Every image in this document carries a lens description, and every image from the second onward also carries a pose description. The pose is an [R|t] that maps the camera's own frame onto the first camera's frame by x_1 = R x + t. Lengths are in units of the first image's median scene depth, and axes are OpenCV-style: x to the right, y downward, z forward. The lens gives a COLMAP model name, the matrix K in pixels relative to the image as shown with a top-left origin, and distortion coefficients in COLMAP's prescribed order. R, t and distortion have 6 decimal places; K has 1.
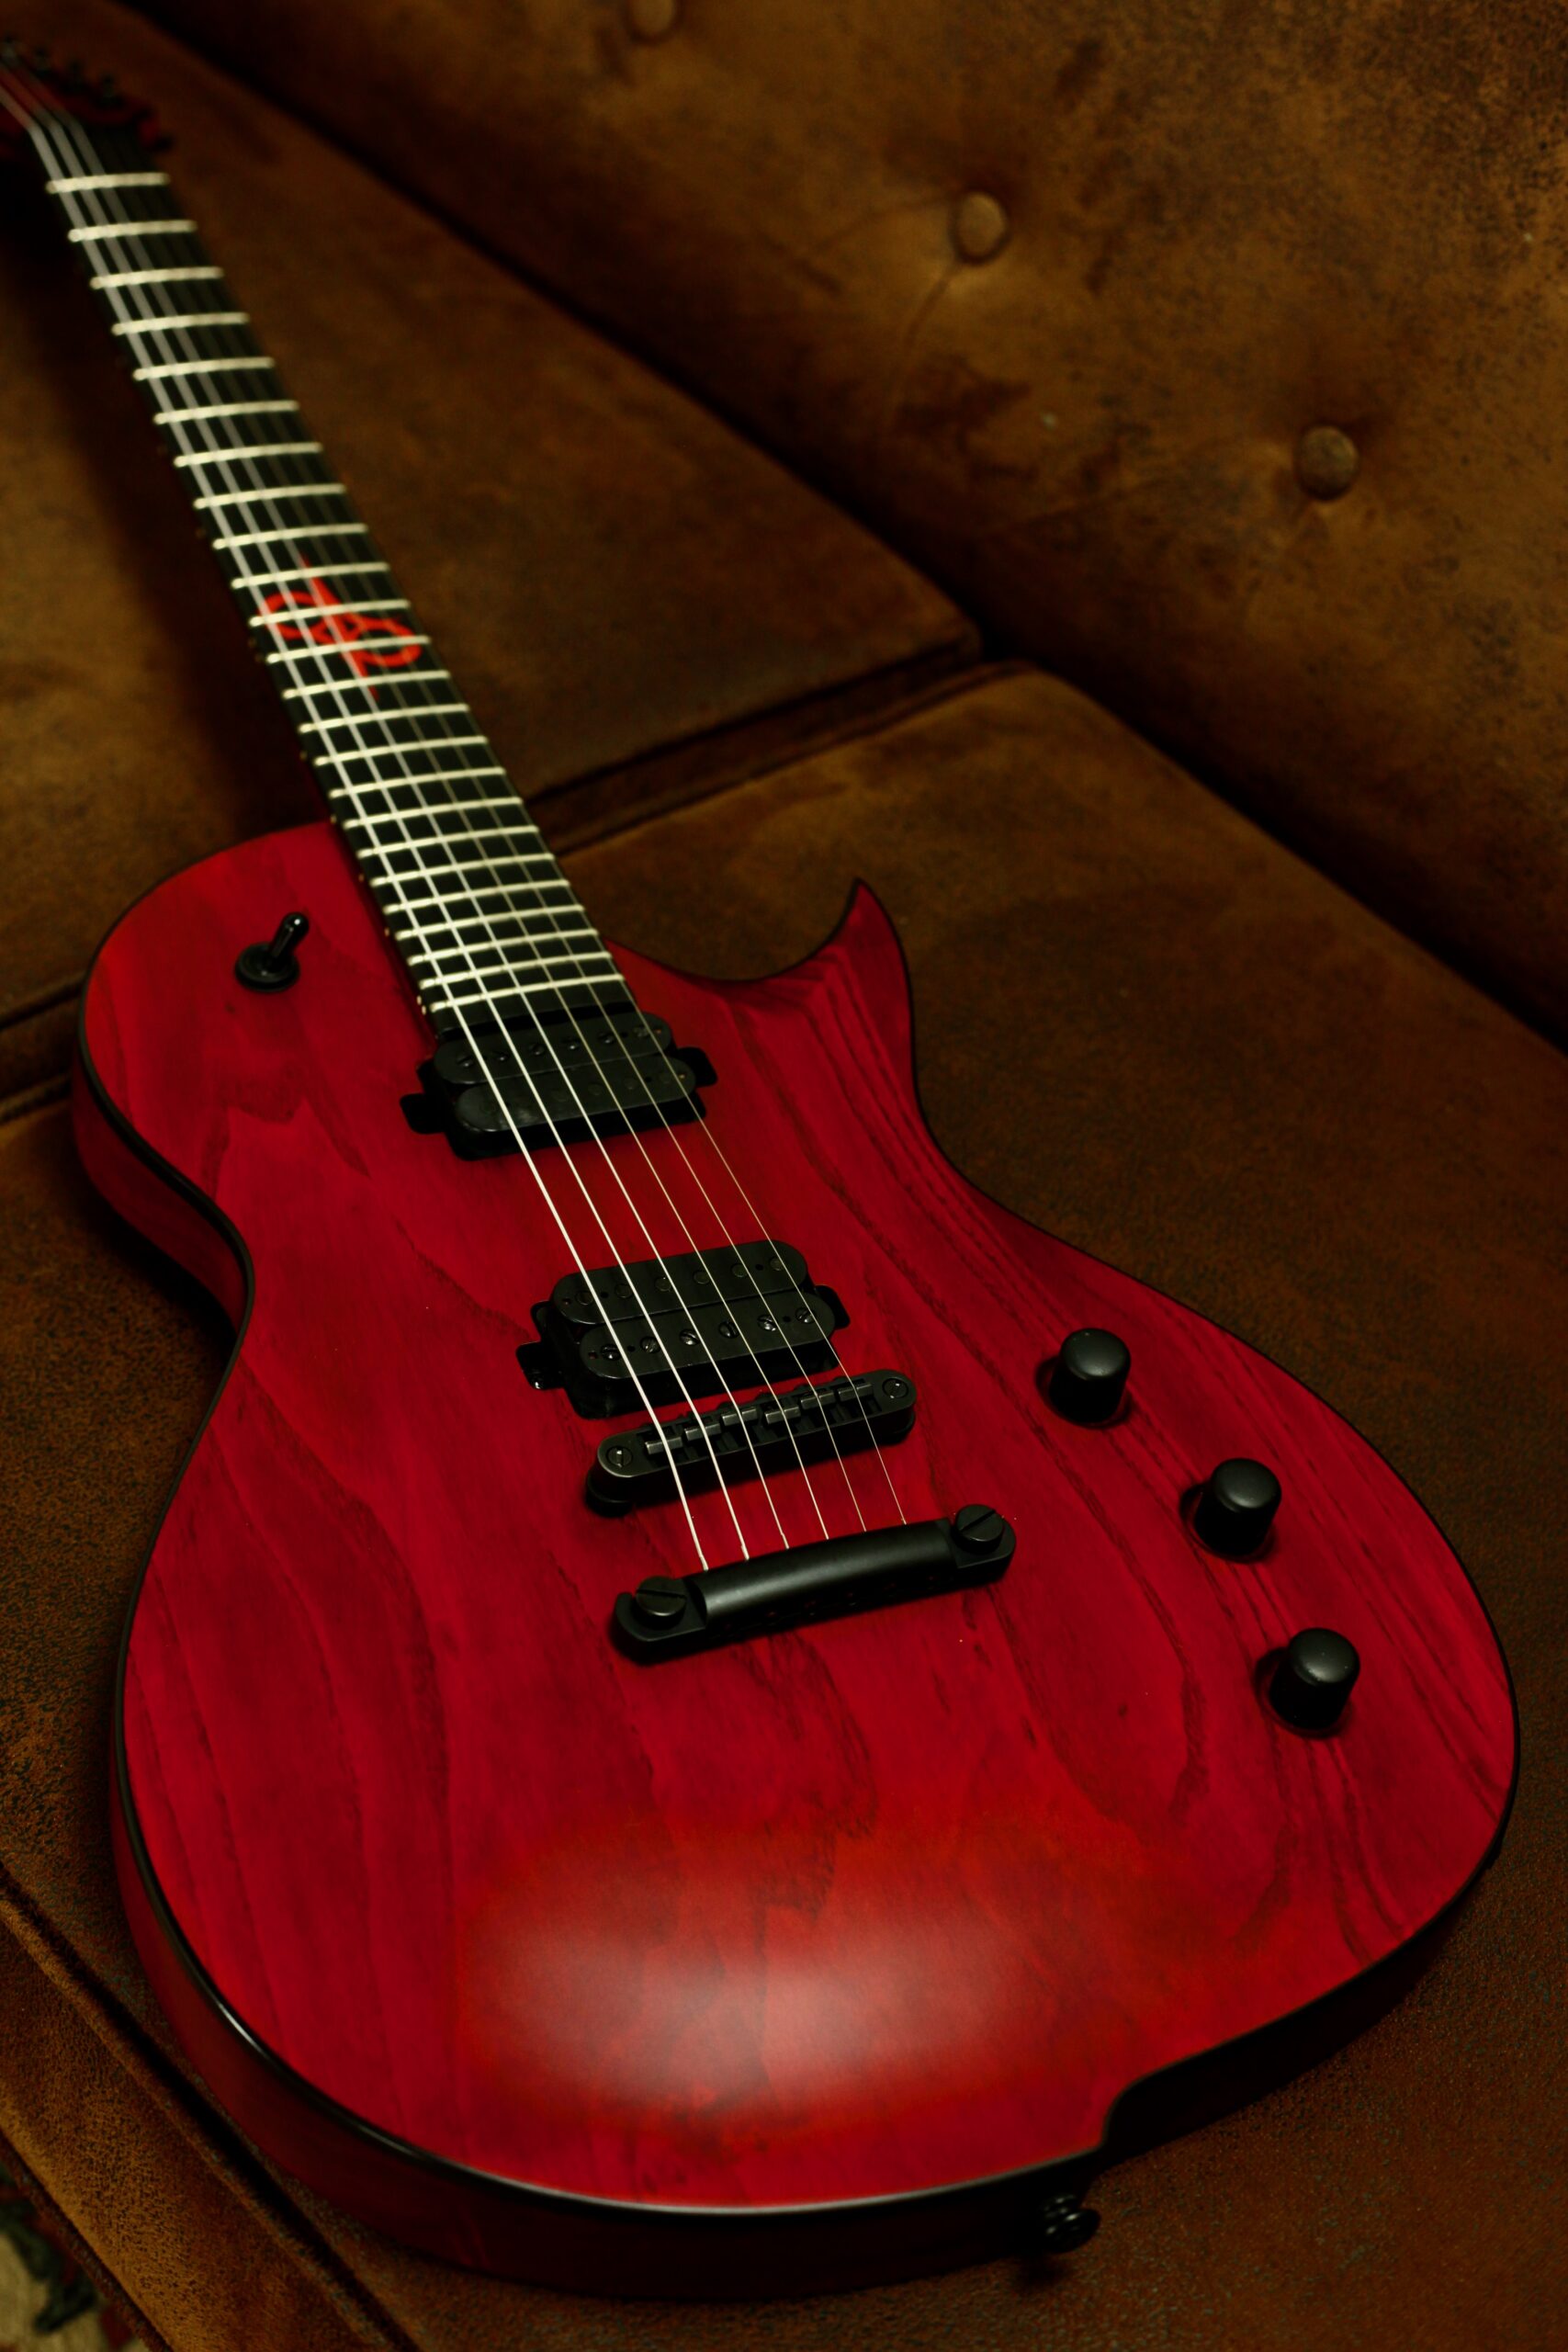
lens RADIAL K [[3543.7, 0, 784.0], [0, 3543.7, 1176.0], [0, 0, 1]] dist [-0.083873, -0.161263]
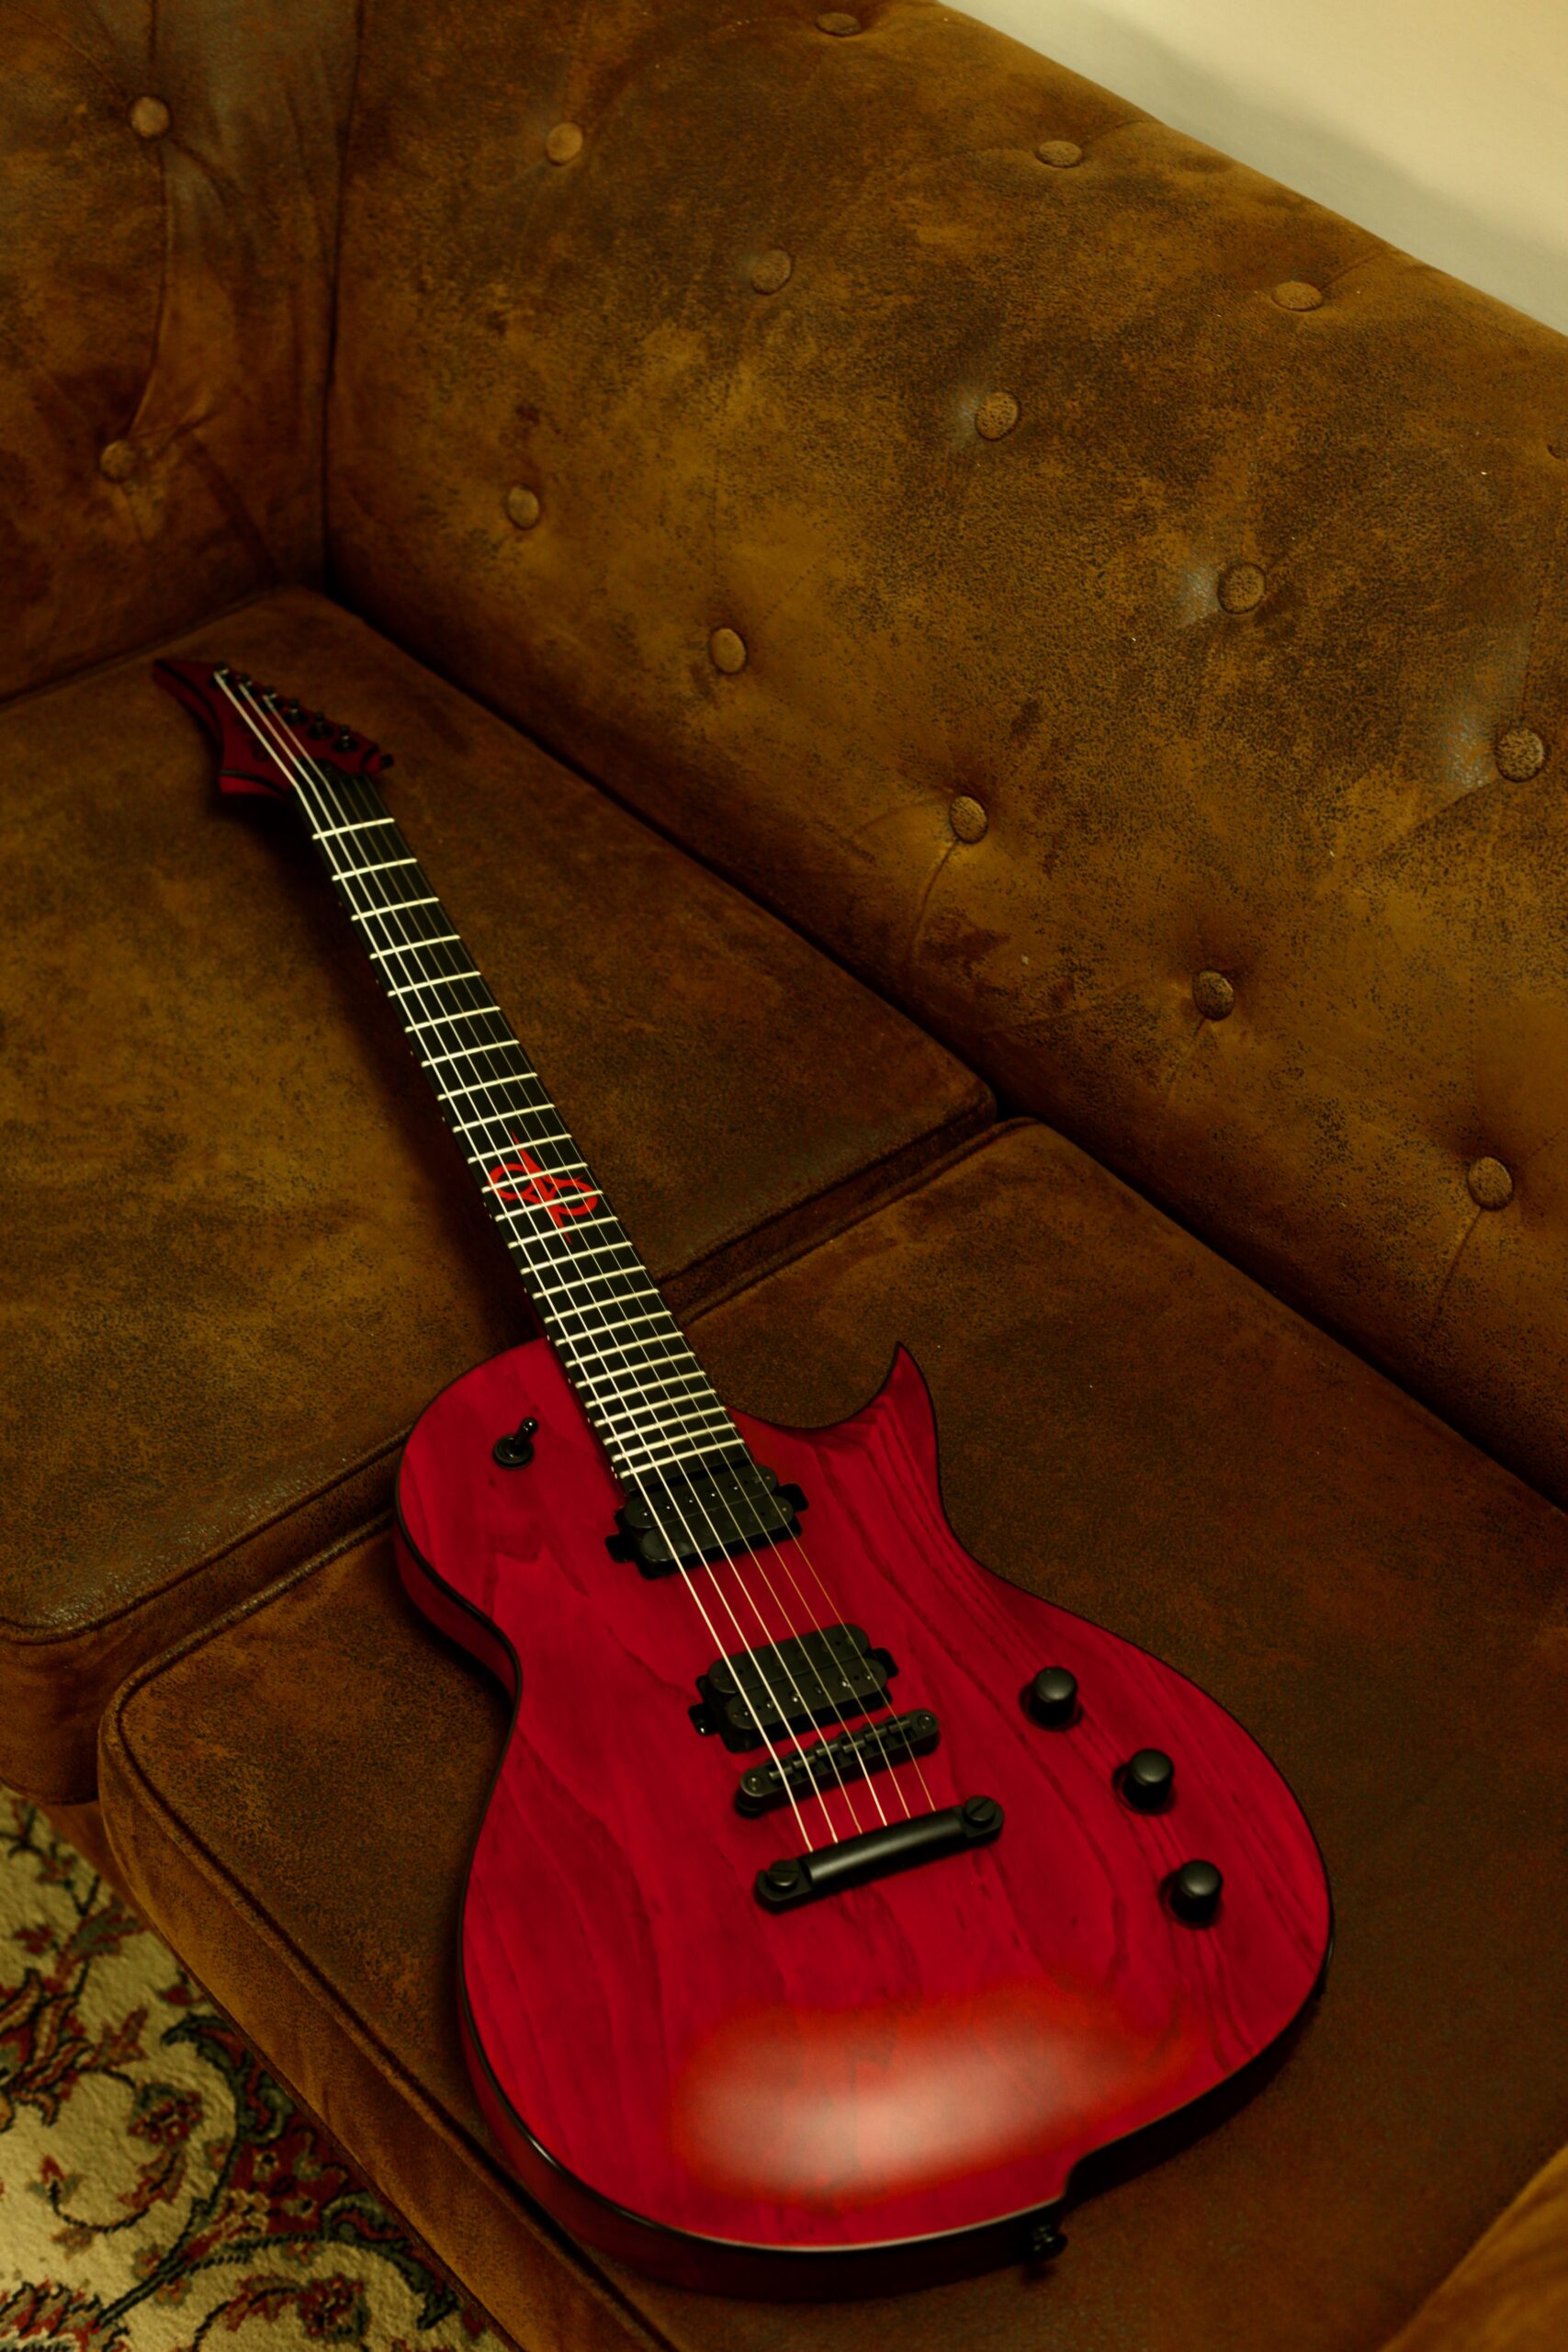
lens RADIAL K [[3489.3, 0, 784.0], [0, 3489.3, 1176.0], [0, 0, 1]] dist [-0.095455, -0.014915]
pose [[0.995389, -0.070893, -0.064617, 0.076770], [0.071863, 0.997332, 0.012811, -0.185495], [0.063536, -0.017395, 0.997828, -0.498000]]
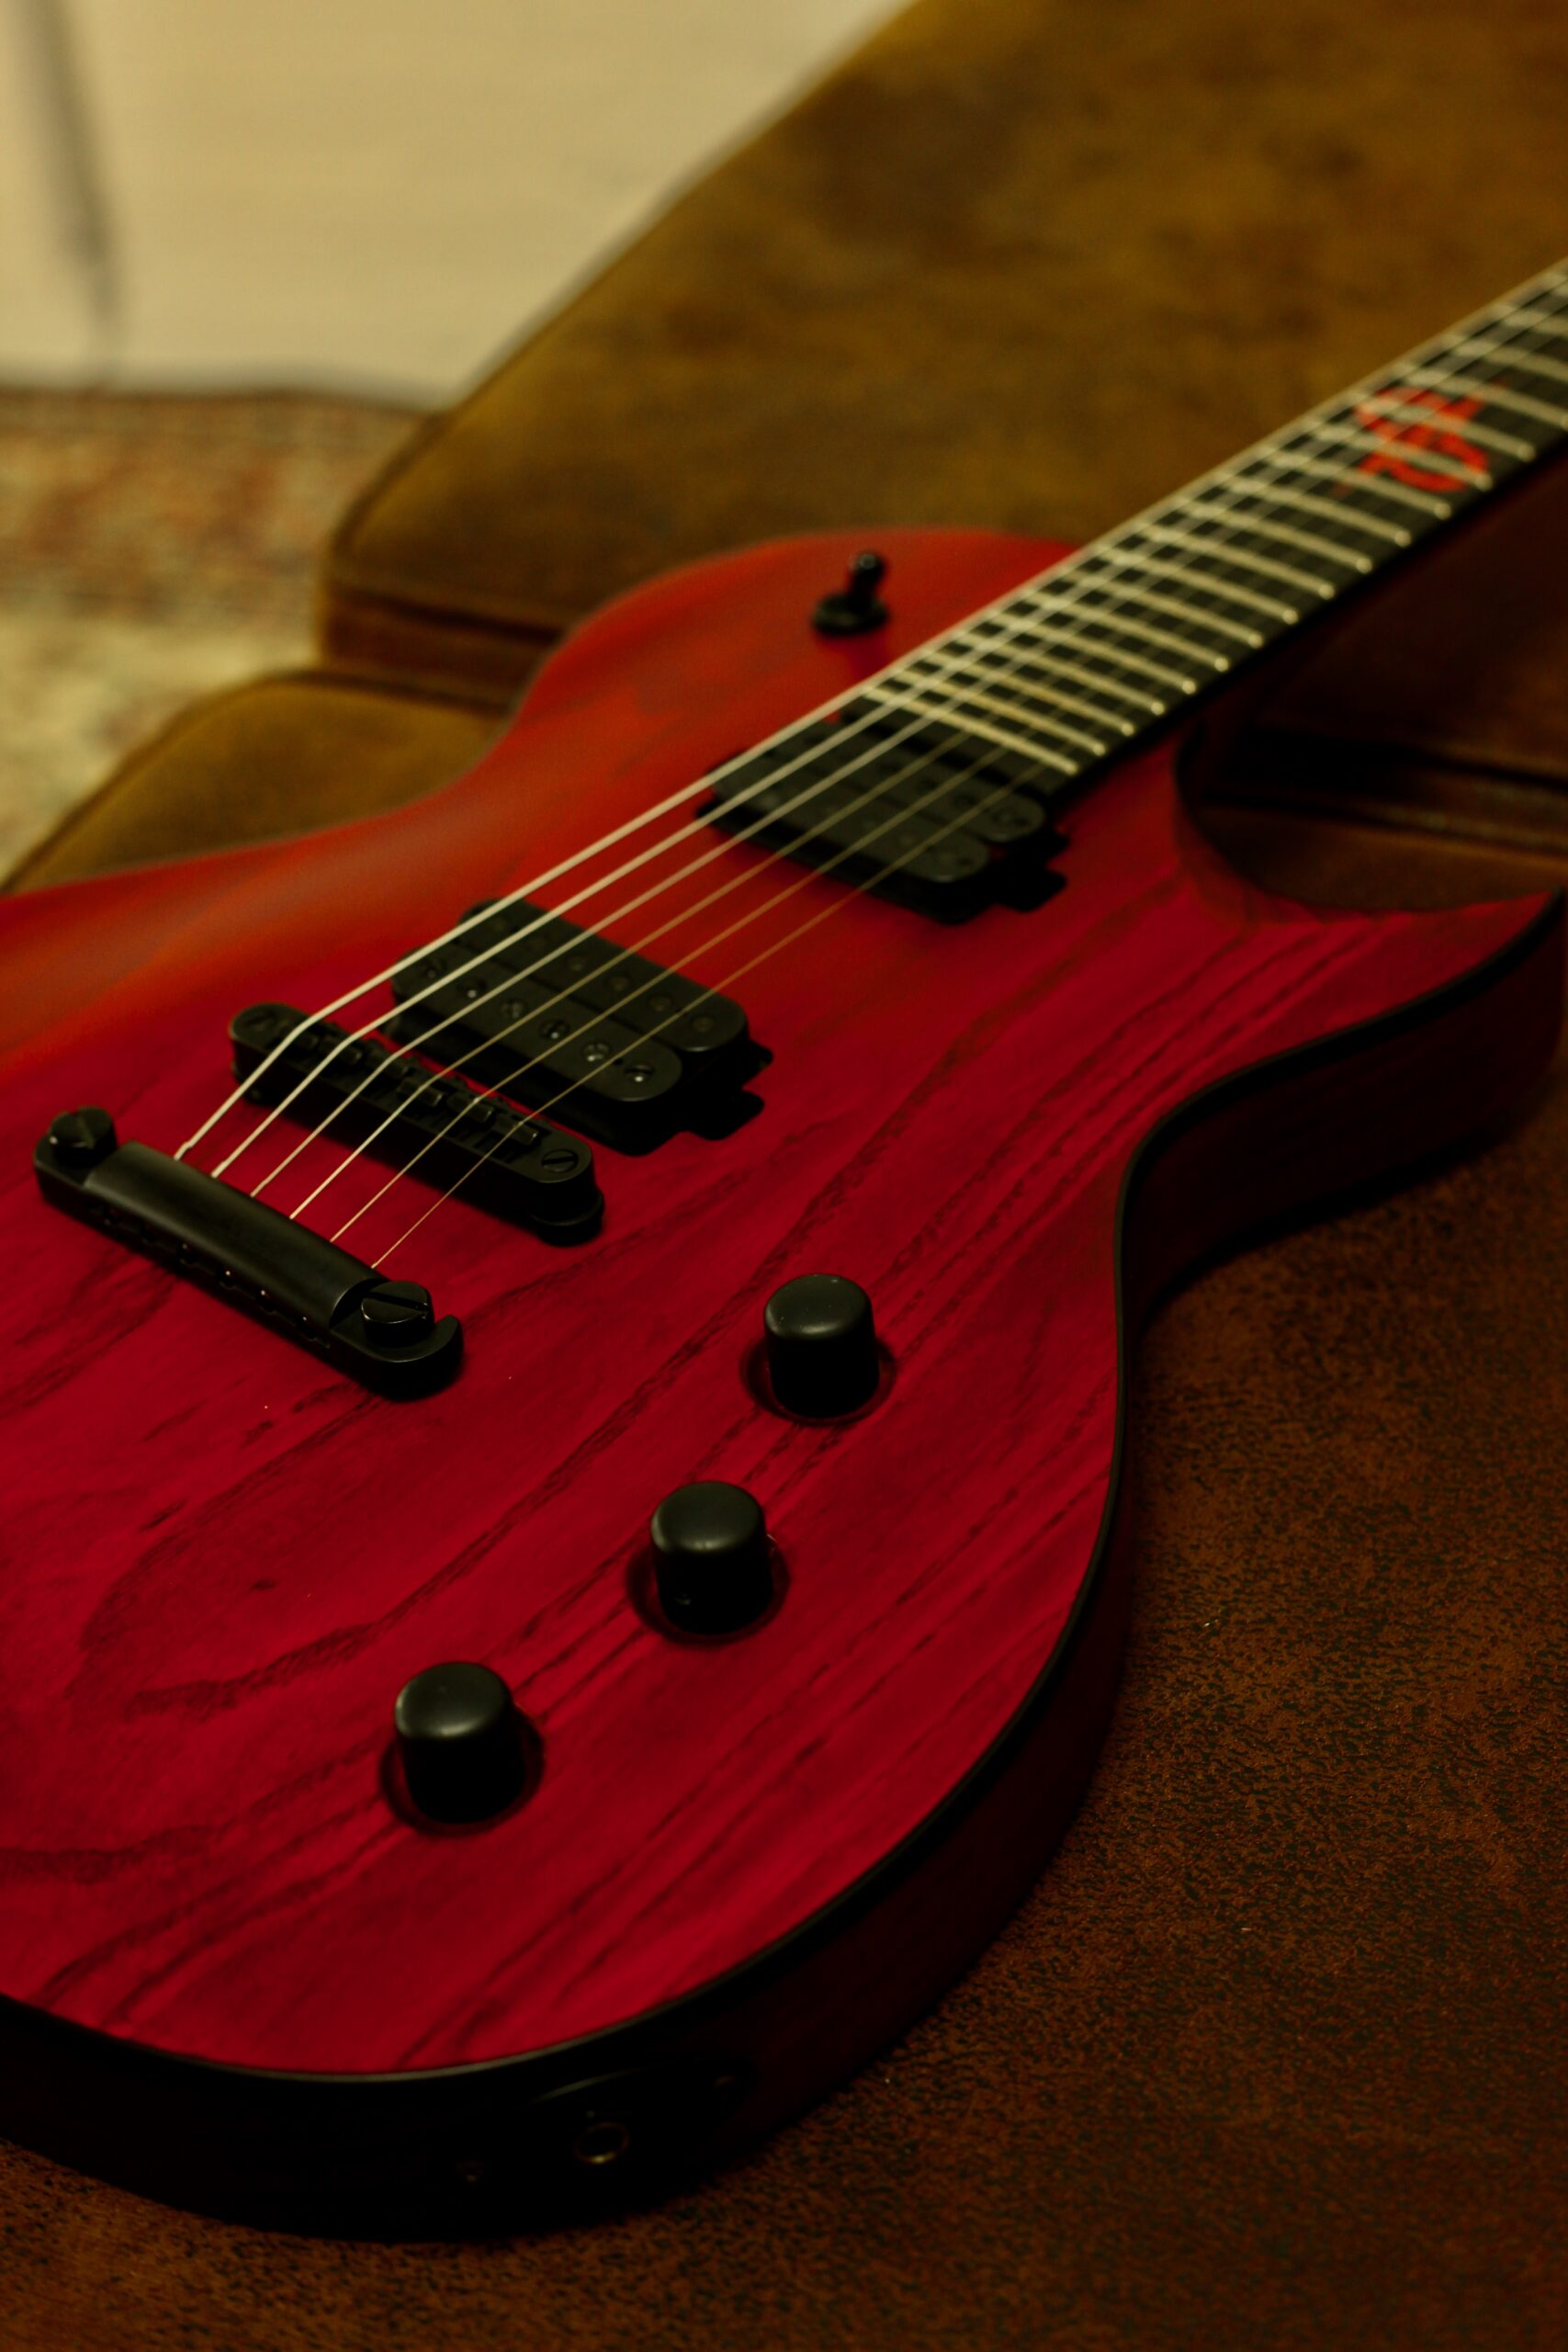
lens RADIAL K [[3489.3, 0, 784.0], [0, 3489.3, 1176.0], [0, 0, 1]] dist [-0.095455, -0.014915]
pose [[0.404042, 0.389190, -0.827817, 0.568577], [-0.519325, 0.842585, 0.142661, -0.056402], [0.753029, 0.372265, 0.542556, 0.574432]]
